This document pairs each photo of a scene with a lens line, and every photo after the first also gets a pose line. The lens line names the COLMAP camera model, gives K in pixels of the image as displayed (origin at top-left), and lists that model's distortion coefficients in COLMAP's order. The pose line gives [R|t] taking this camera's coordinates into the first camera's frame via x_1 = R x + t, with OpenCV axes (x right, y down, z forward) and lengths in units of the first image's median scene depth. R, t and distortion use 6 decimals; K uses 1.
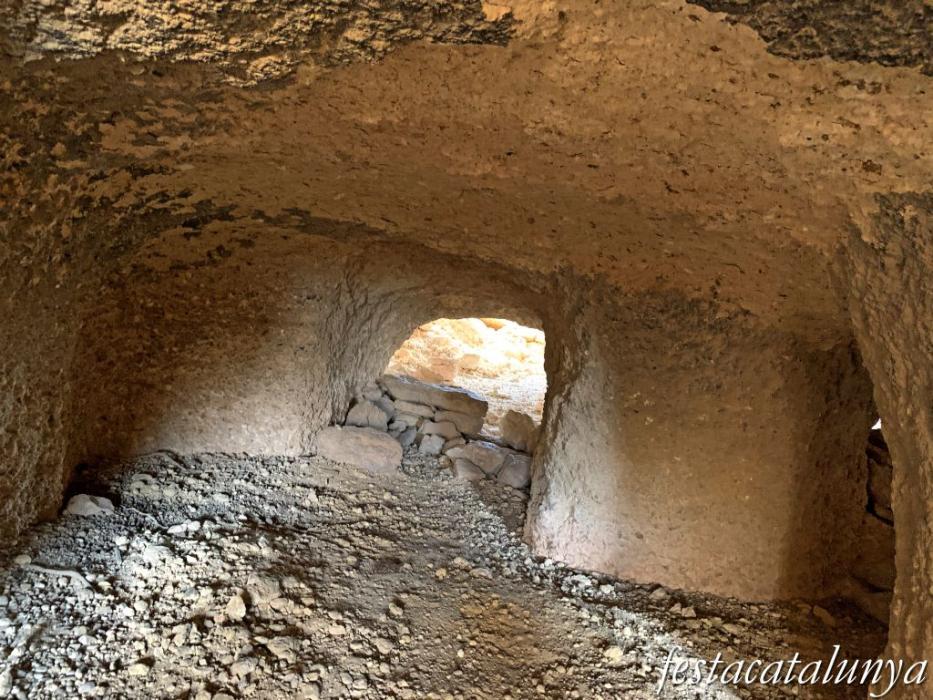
lens RADIAL K [[704.1, 0, 466.5], [0, 704.1, 344.3], [0, 0, 1]] dist [-0.003911, -0.009265]
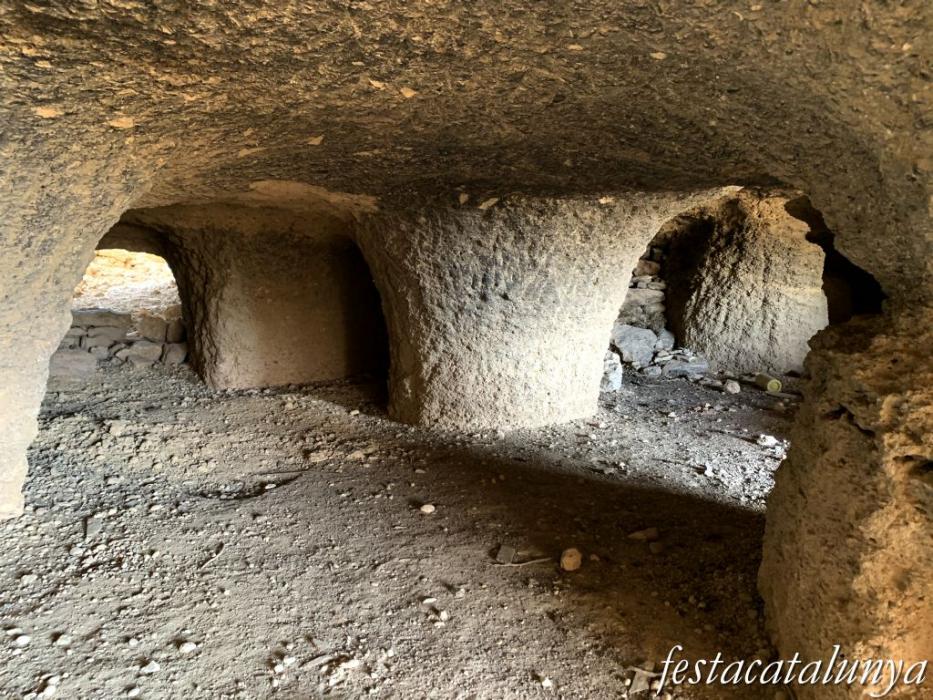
lens RADIAL K [[704.1, 0, 469.3], [0, 704.1, 352.3], [0, 0, 1]] dist [-0.003911, -0.009265]
pose [[0.775489, -0.243558, 0.582491, -0.447839], [0.134448, 0.965141, 0.224560, -0.107322], [-0.616879, -0.095829, 0.781202, -0.796808]]
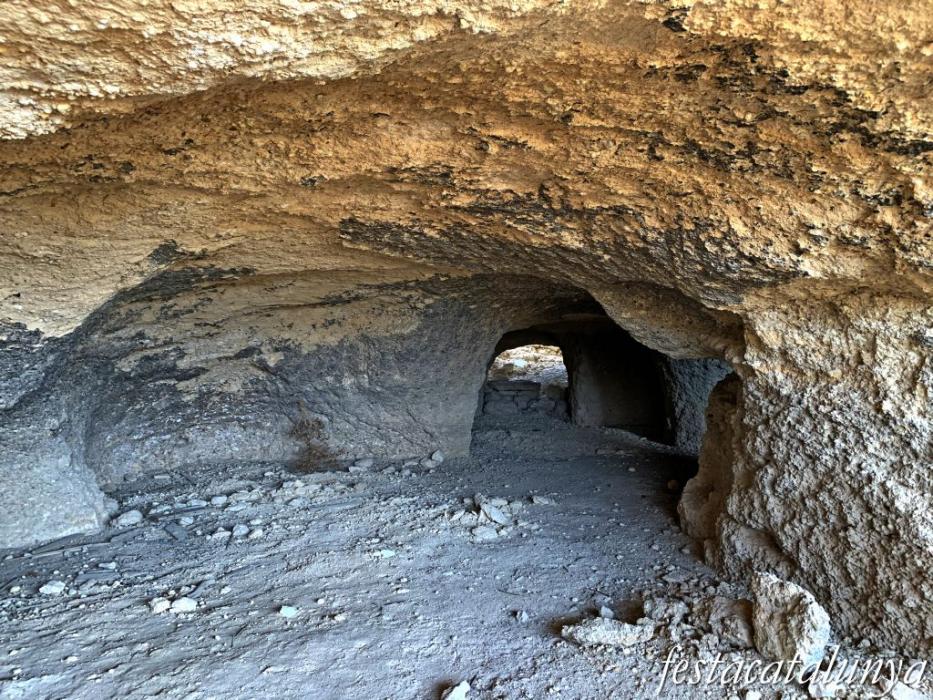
lens RADIAL K [[704.1, 0, 466.3], [0, 704.1, 350.1], [0, 0, 1]] dist [-0.003911, -0.009265]
pose [[0.979043, -0.200954, 0.033045, -0.427800], [0.201234, 0.979529, -0.005339, -0.099115], [-0.031296, 0.011877, 0.999440, -2.104460]]
